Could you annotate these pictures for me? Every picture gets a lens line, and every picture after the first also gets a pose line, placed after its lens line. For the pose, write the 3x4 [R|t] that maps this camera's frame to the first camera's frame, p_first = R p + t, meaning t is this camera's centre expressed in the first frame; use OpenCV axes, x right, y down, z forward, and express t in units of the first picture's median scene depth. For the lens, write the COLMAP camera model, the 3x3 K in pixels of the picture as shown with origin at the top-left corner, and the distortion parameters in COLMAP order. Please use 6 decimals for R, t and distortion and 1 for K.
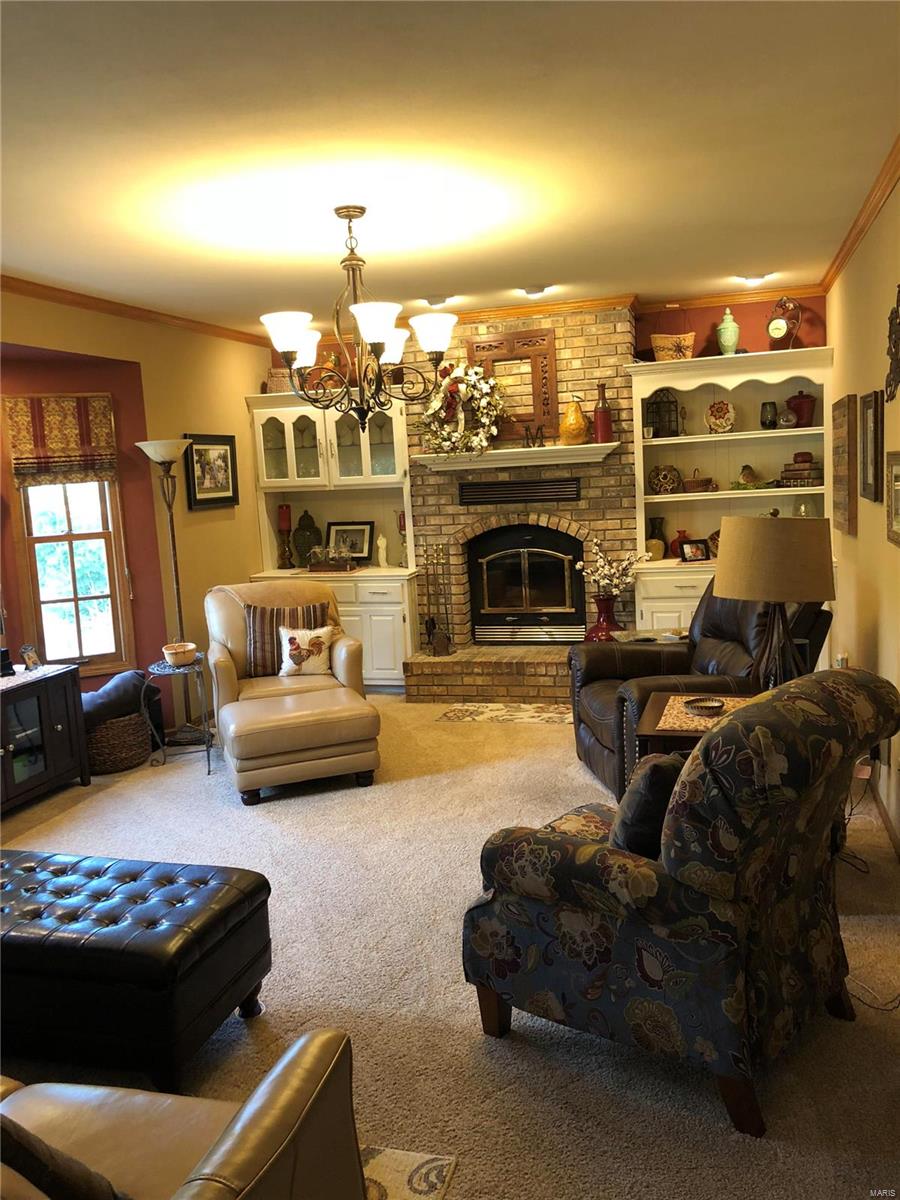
lens RADIAL K [[987.2, 0, 454.9], [0, 987.2, 595.8], [0, 0, 1]] dist [0.051293, -0.070469]
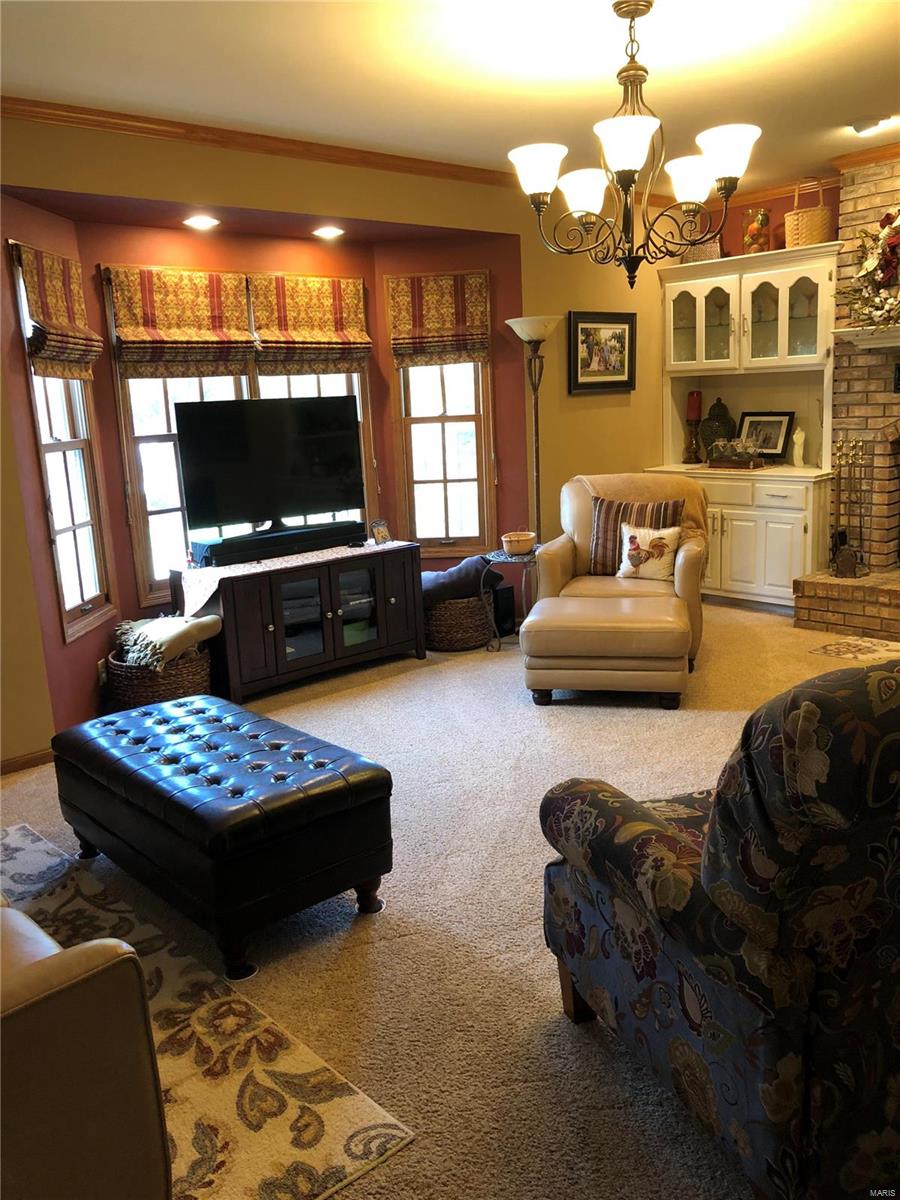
lens RADIAL K [[987.2, 0, 448.6], [0, 987.2, 604.9], [0, 0, 1]] dist [0.051293, -0.070469]
pose [[0.838968, 0.125451, -0.529523, 0.180311], [-0.068891, 0.989721, 0.125328, 0.002620], [0.539803, -0.068667, 0.838986, 0.141975]]
